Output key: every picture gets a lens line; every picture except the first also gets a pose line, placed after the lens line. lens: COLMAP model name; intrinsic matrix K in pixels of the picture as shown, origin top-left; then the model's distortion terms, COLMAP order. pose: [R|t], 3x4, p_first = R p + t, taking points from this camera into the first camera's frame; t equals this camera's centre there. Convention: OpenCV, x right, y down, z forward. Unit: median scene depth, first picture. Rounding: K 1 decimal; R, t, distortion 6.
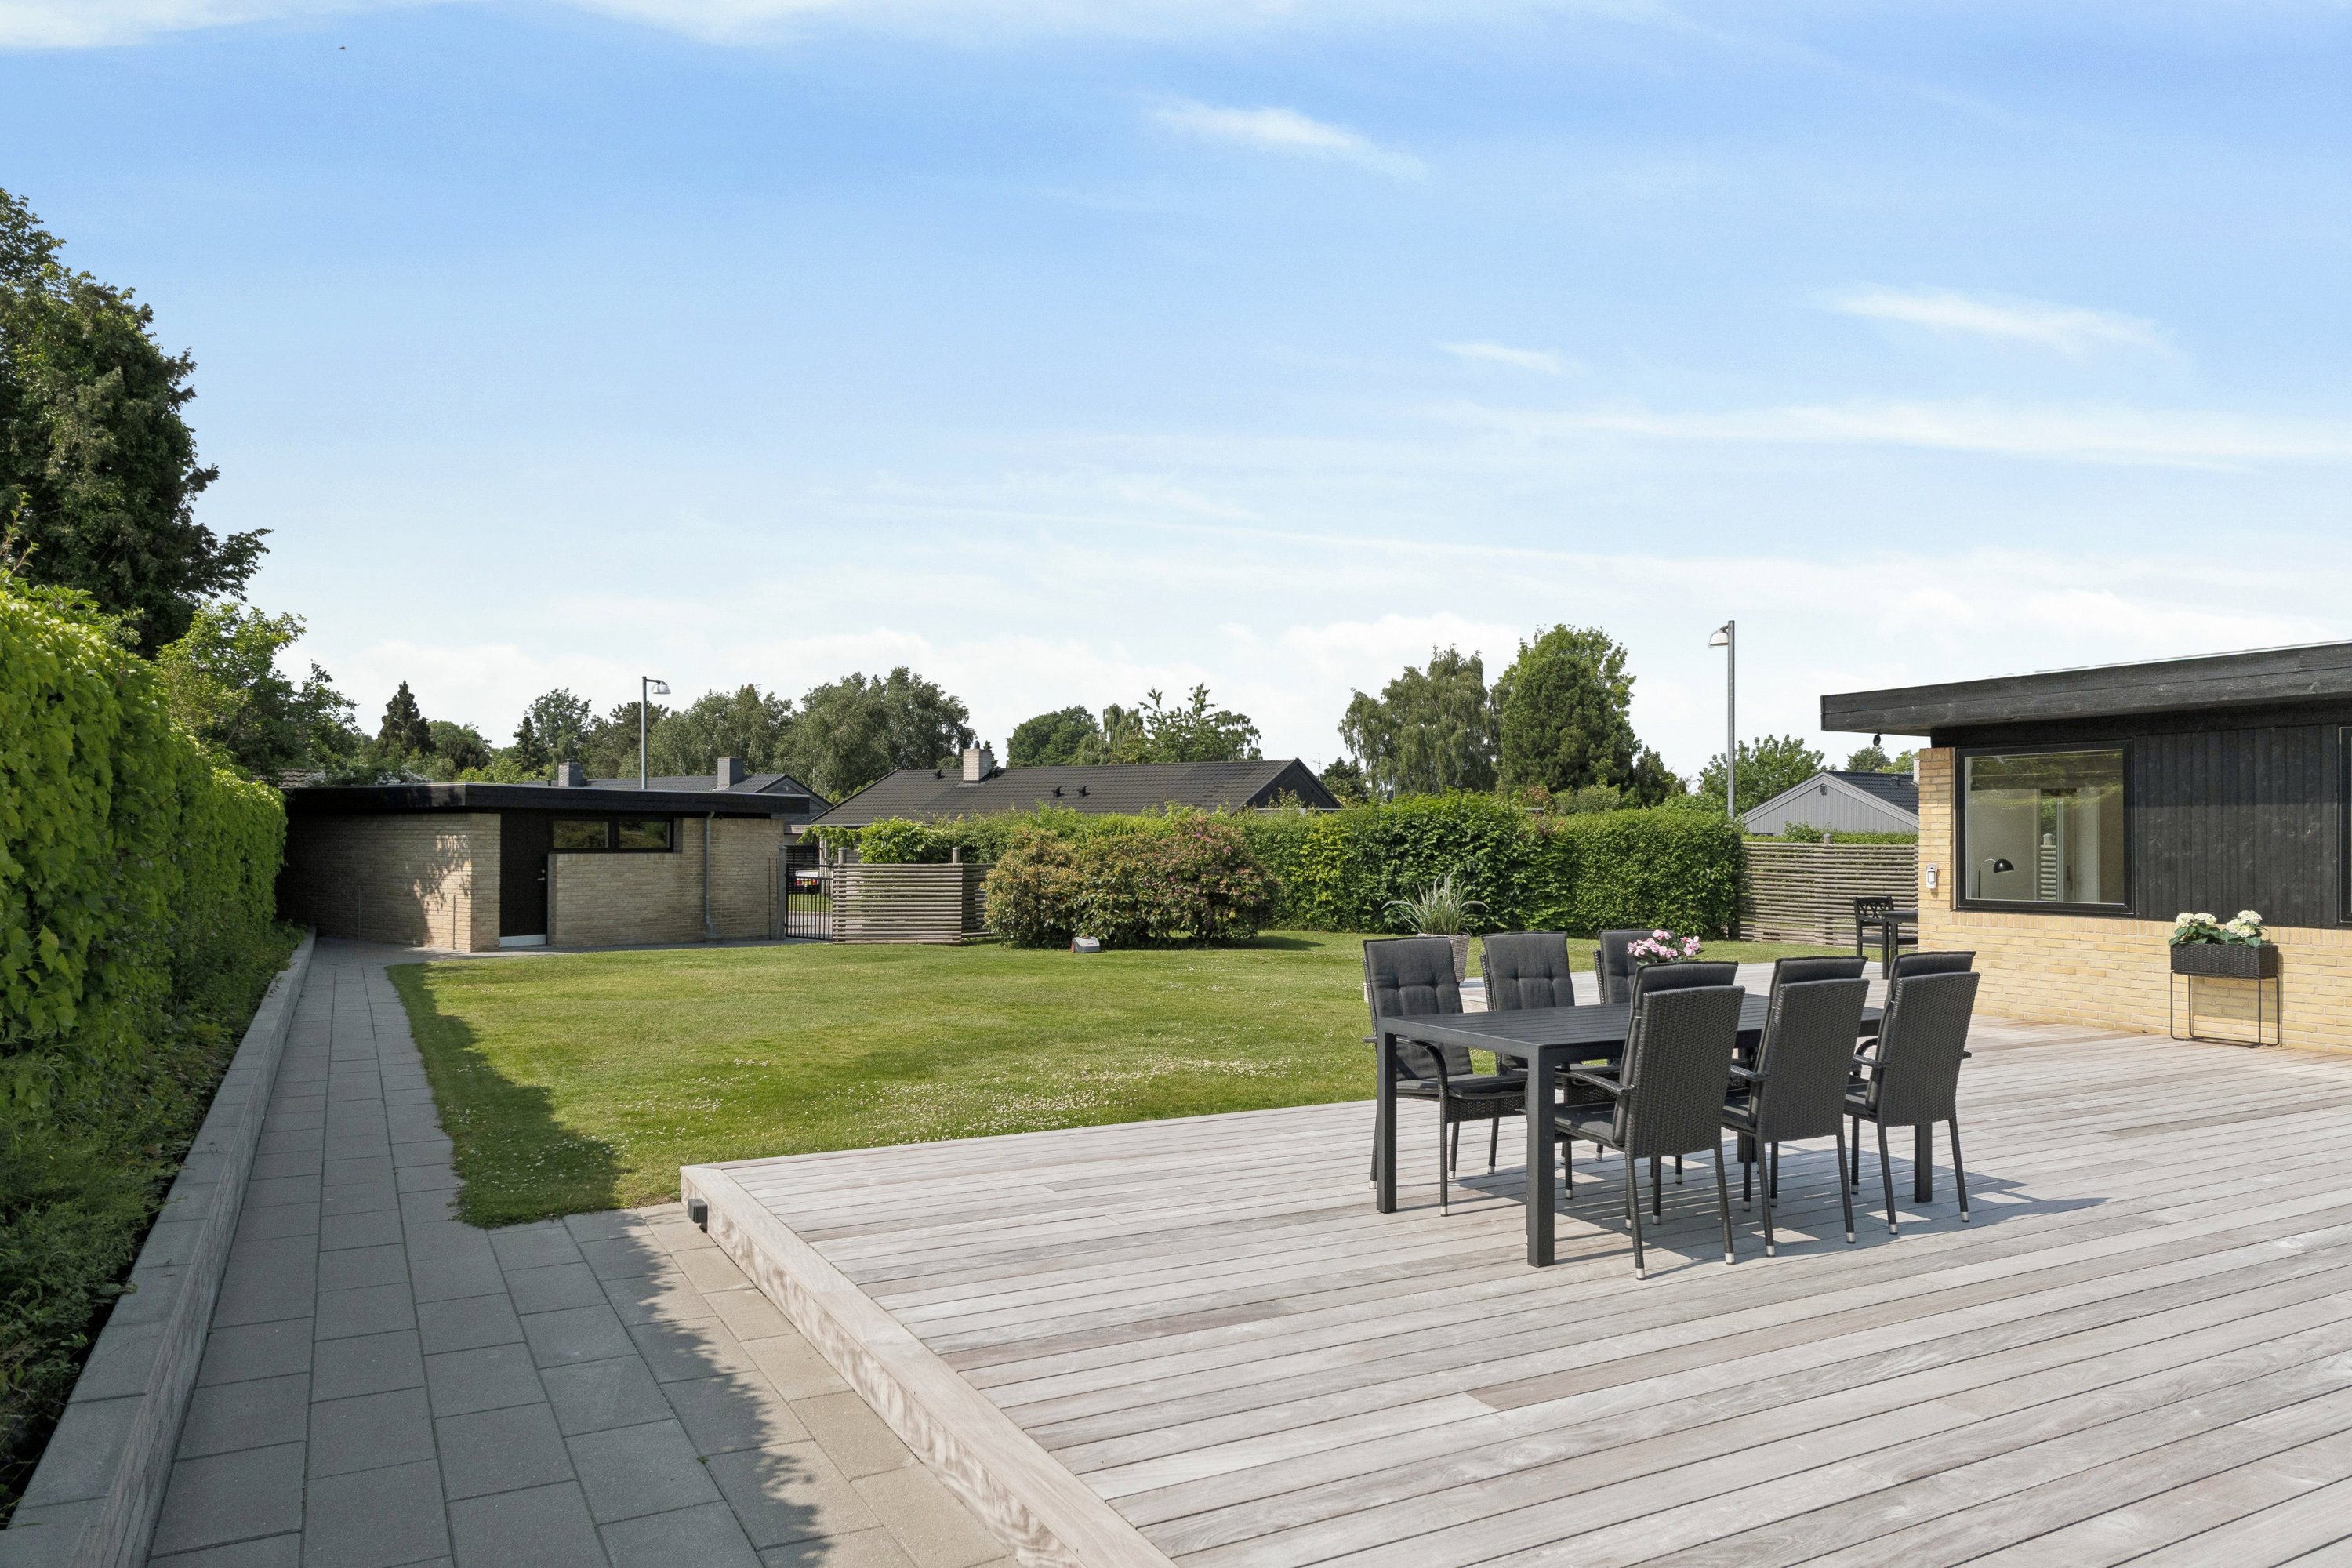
lens RADIAL K [[1543.9, 0, 1176.2], [0, 1543.9, 828.2], [0, 0, 1]] dist [-0.001180, -0.000092]
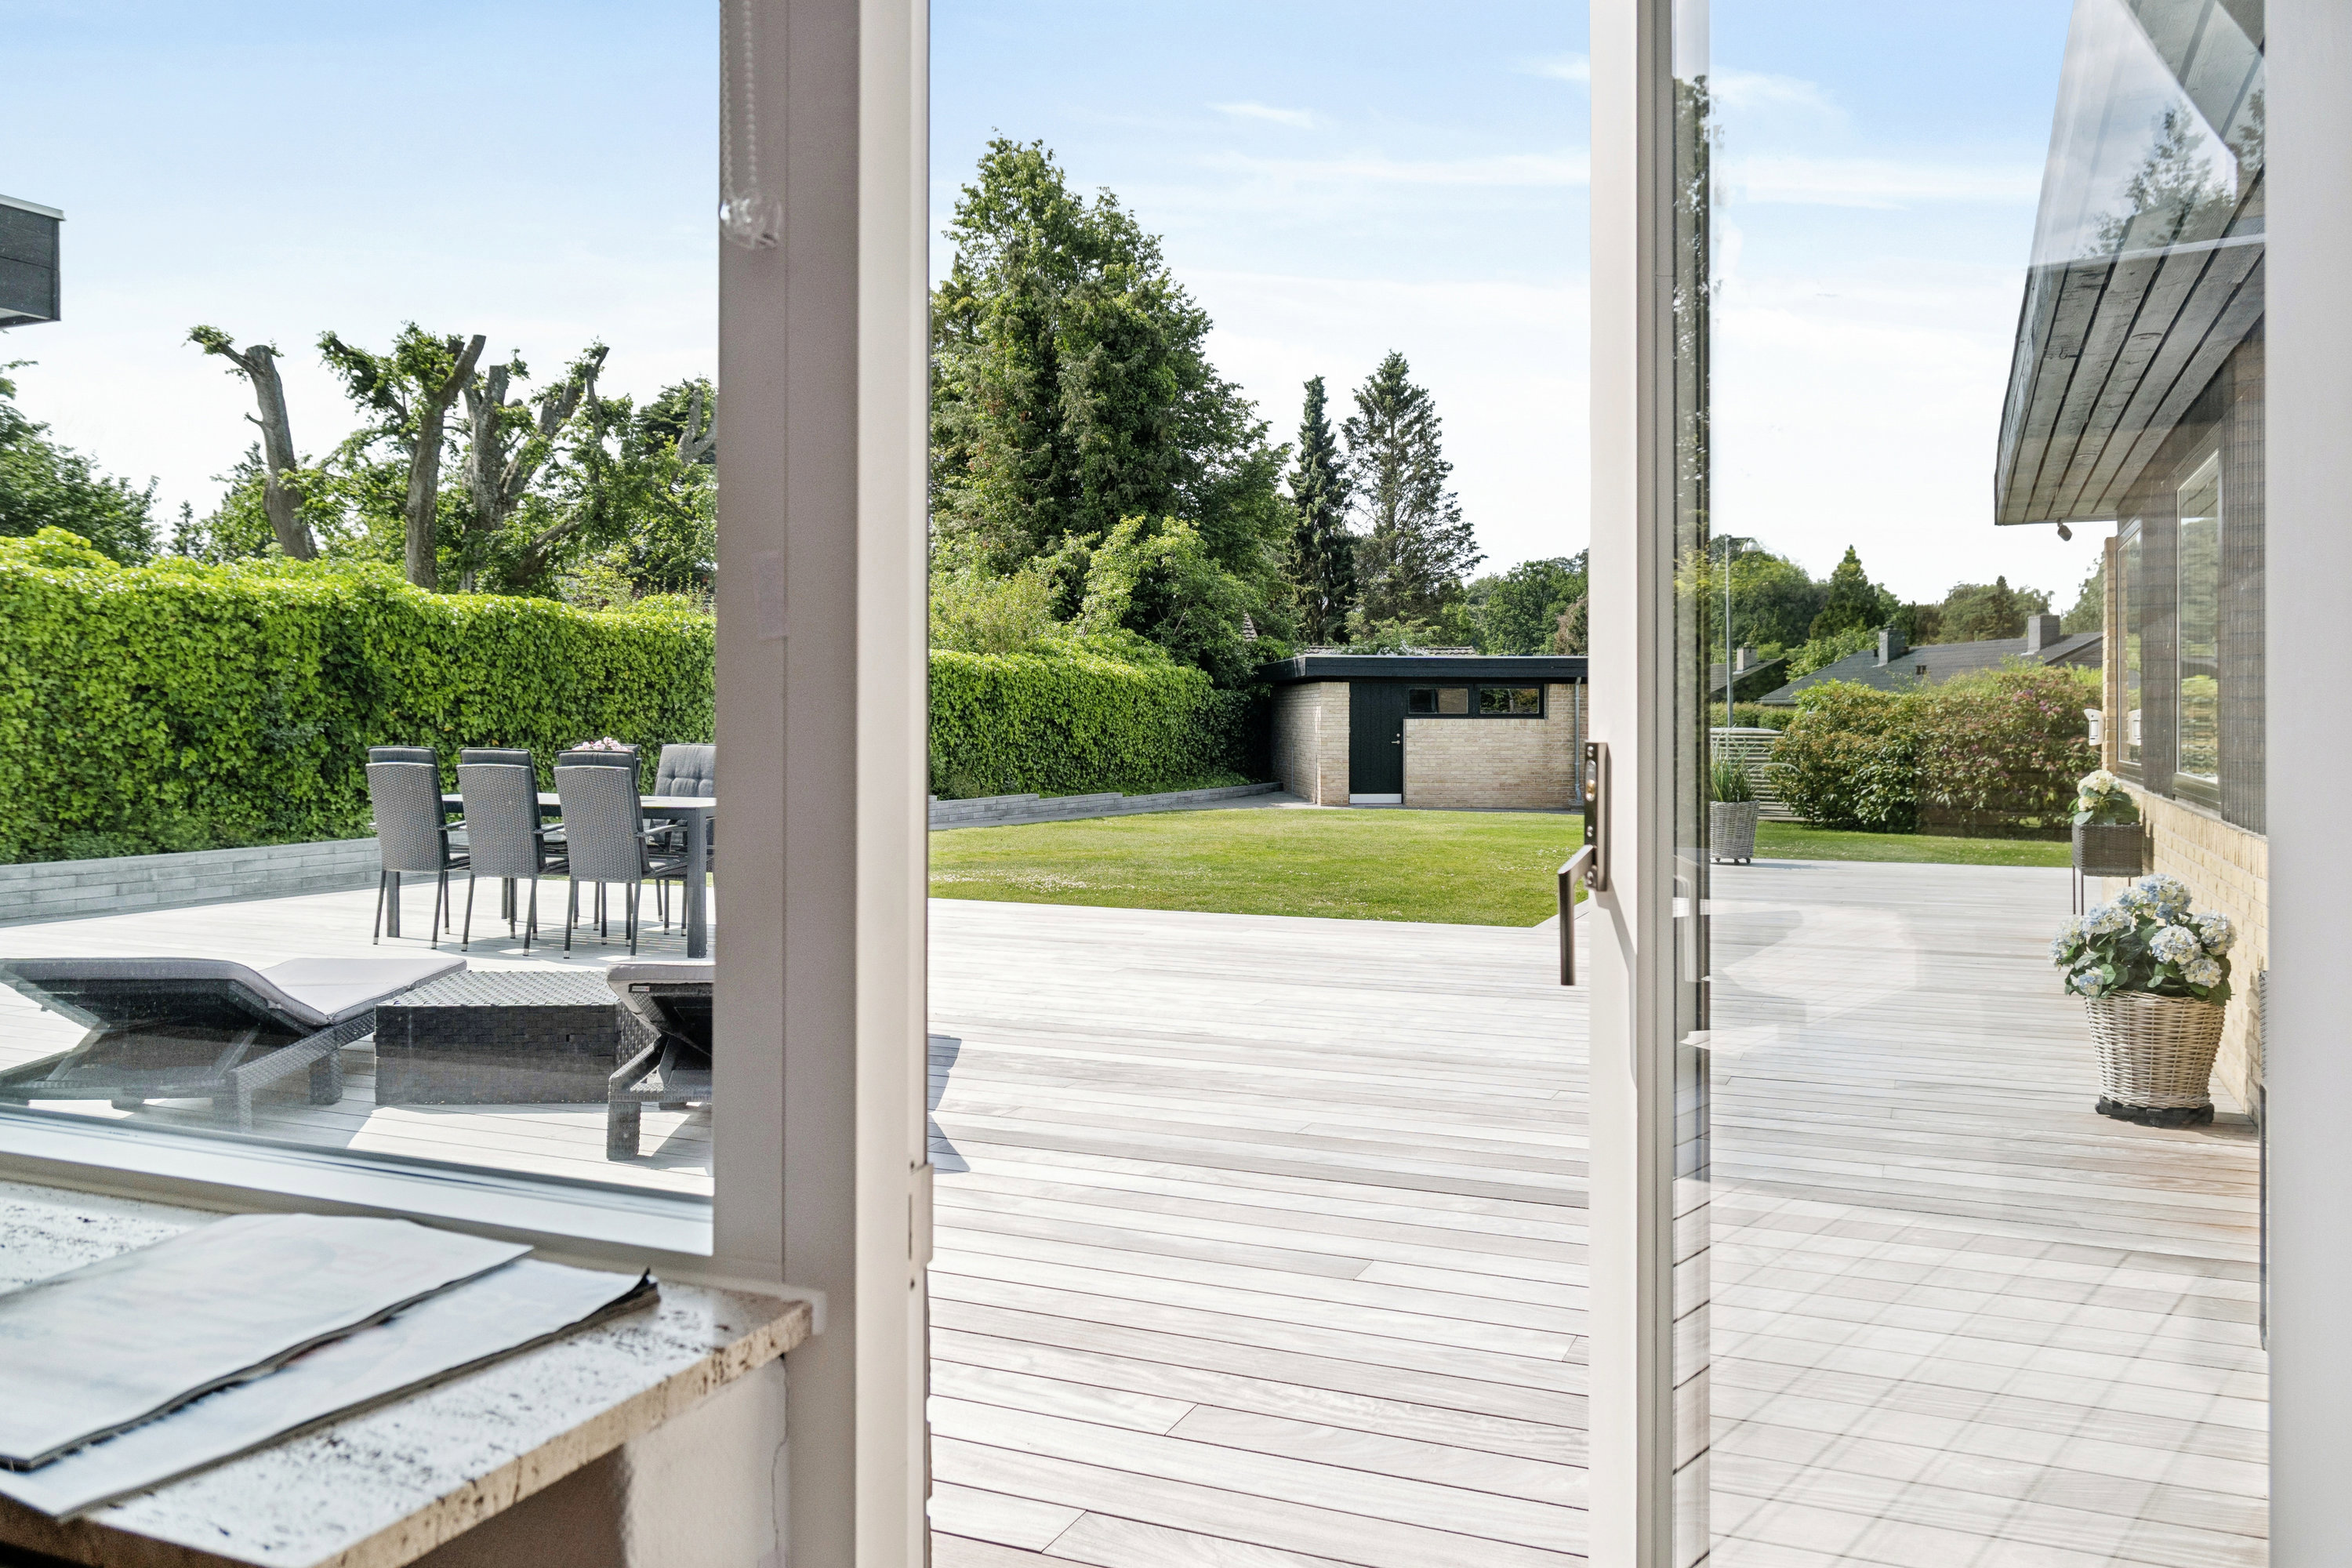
lens RADIAL K [[1796.2, 0, 1183.1], [0, 1796.2, 722.7], [0, 0, 1]] dist [0.002037, 0.001306]
pose [[0.619944, -0.000515, -0.784646, 0.478585], [0.006567, 0.999968, 0.004533, 0.012434], [0.784618, -0.007963, 0.619928, 0.103852]]
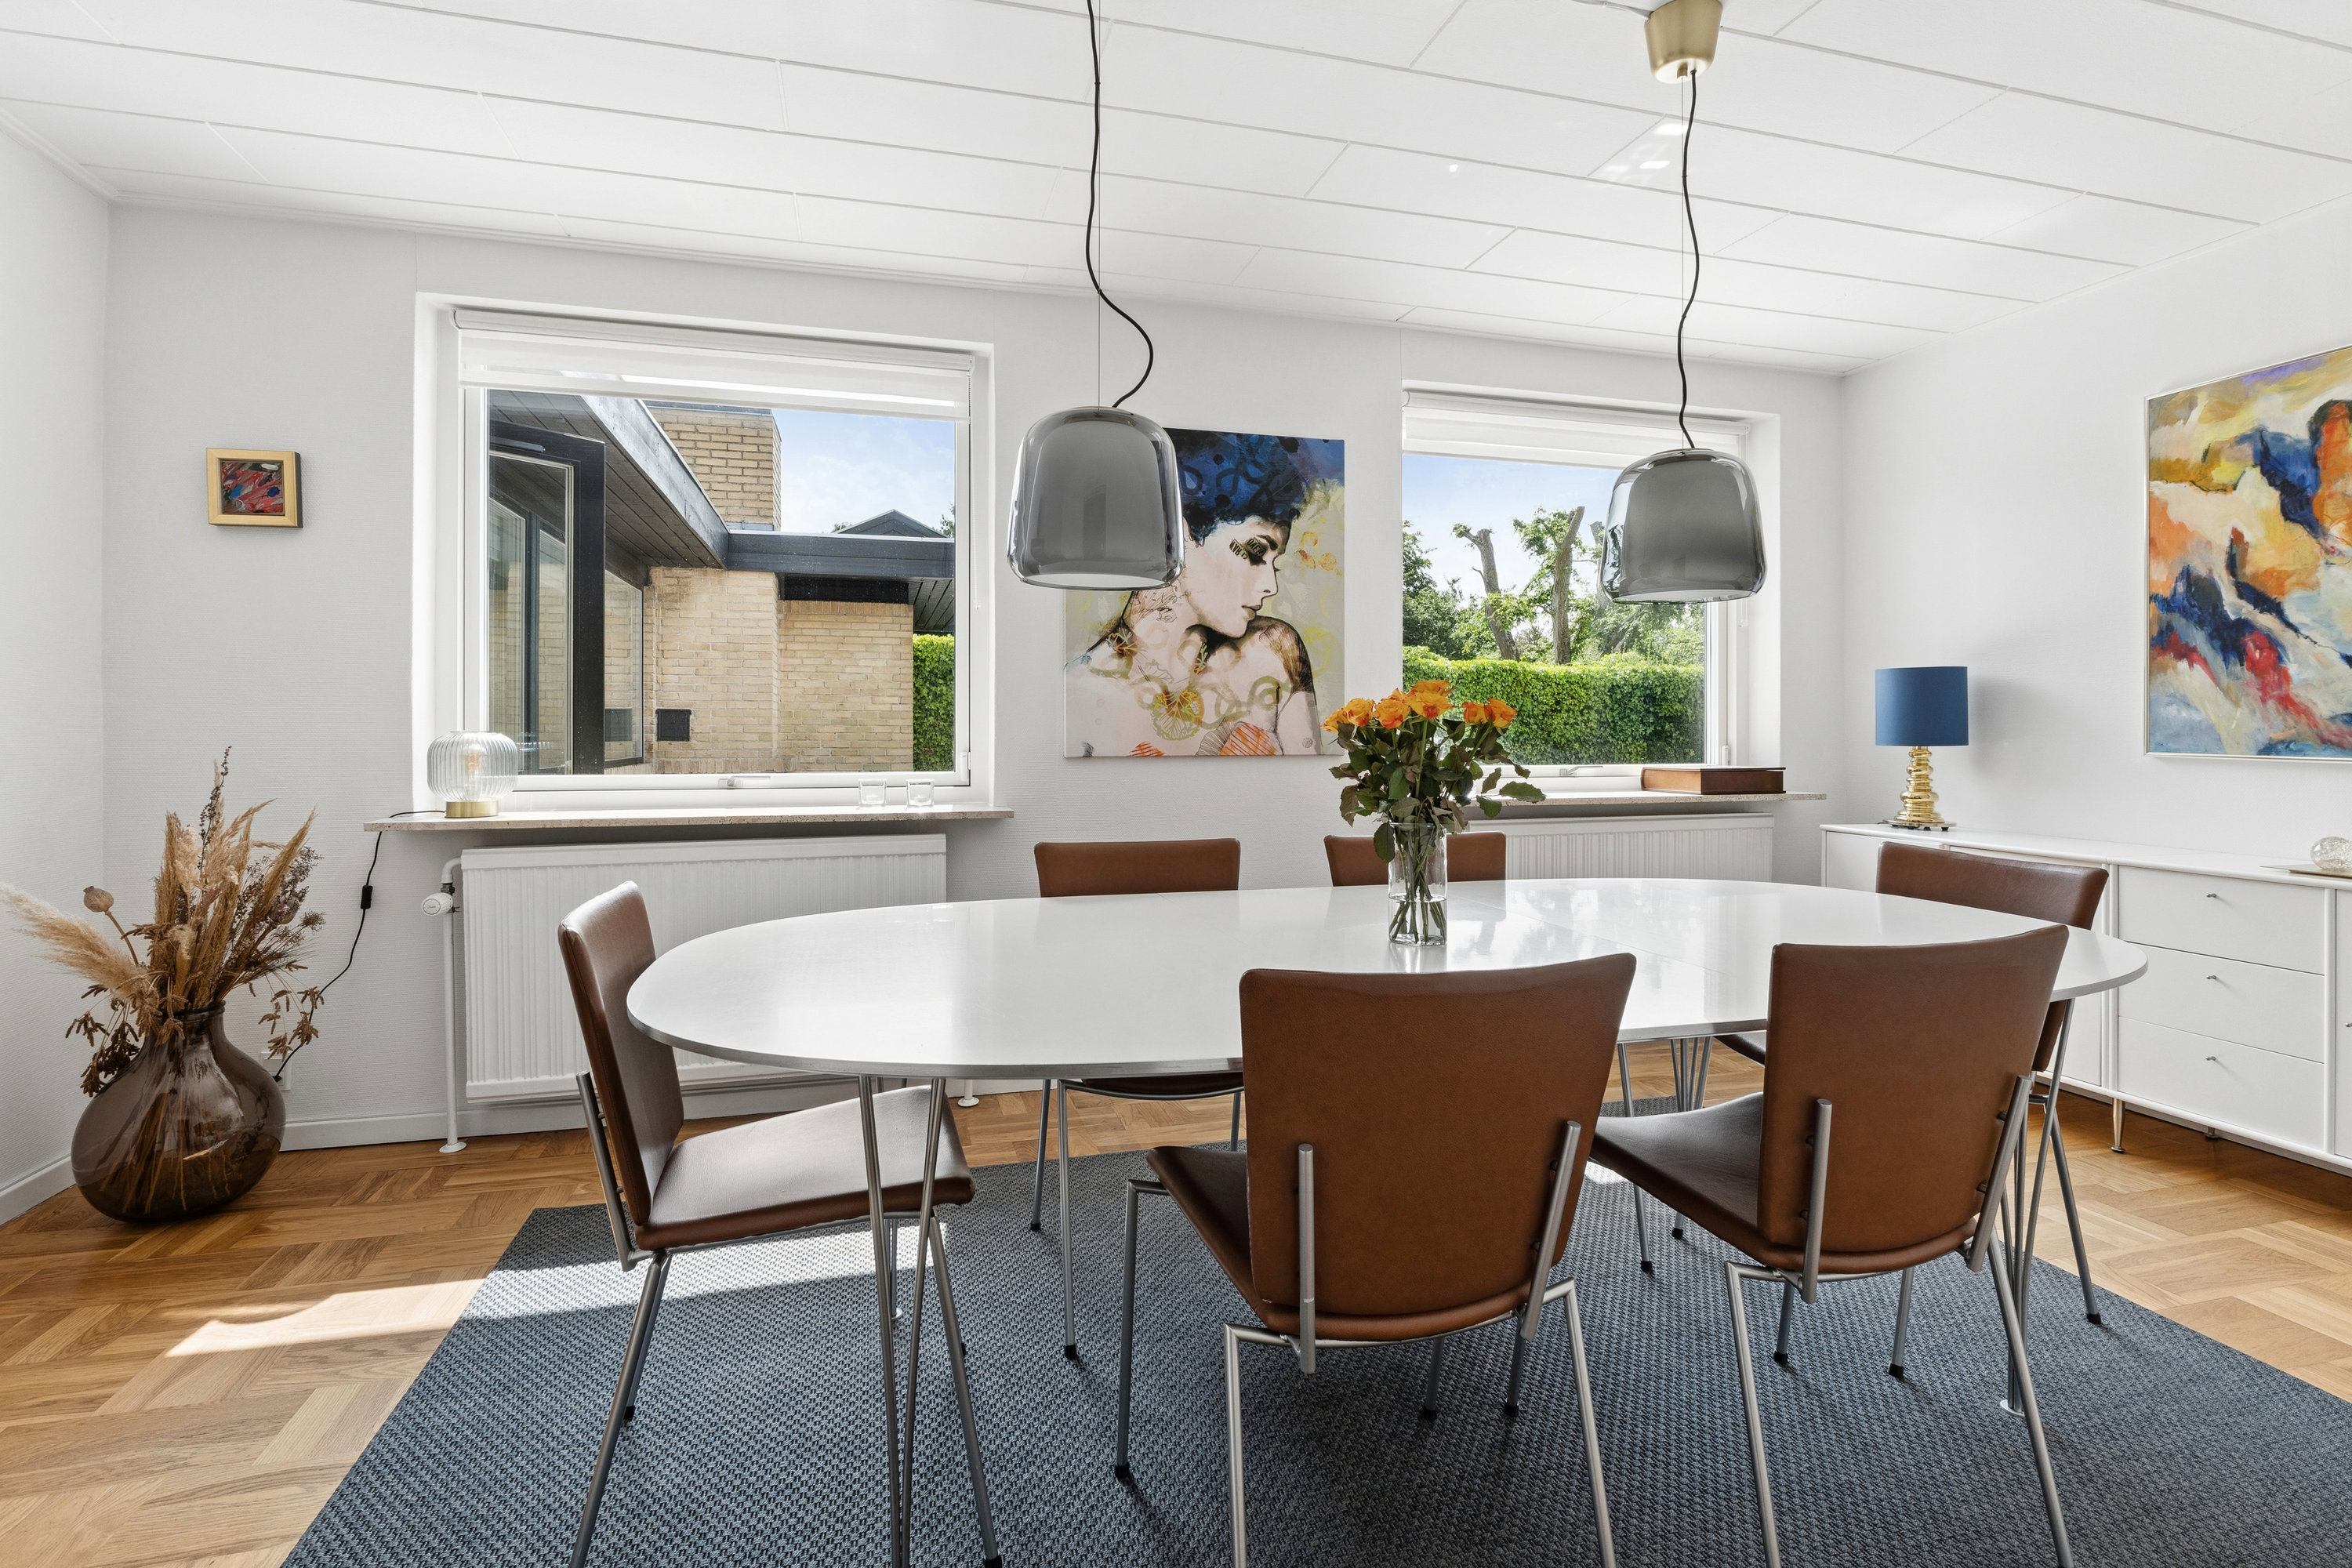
lens RADIAL K [[1119.7, 0, 1177.4], [0, 1119.7, 737.3], [0, 0, 1]] dist [0.000026, -0.000001]
pose [[-0.218668, 0.000332, -0.975799, 0.585651], [0.003610, 0.999993, -0.000469, 0.018900], [0.975793, -0.003625, -0.218667, 0.281446]]
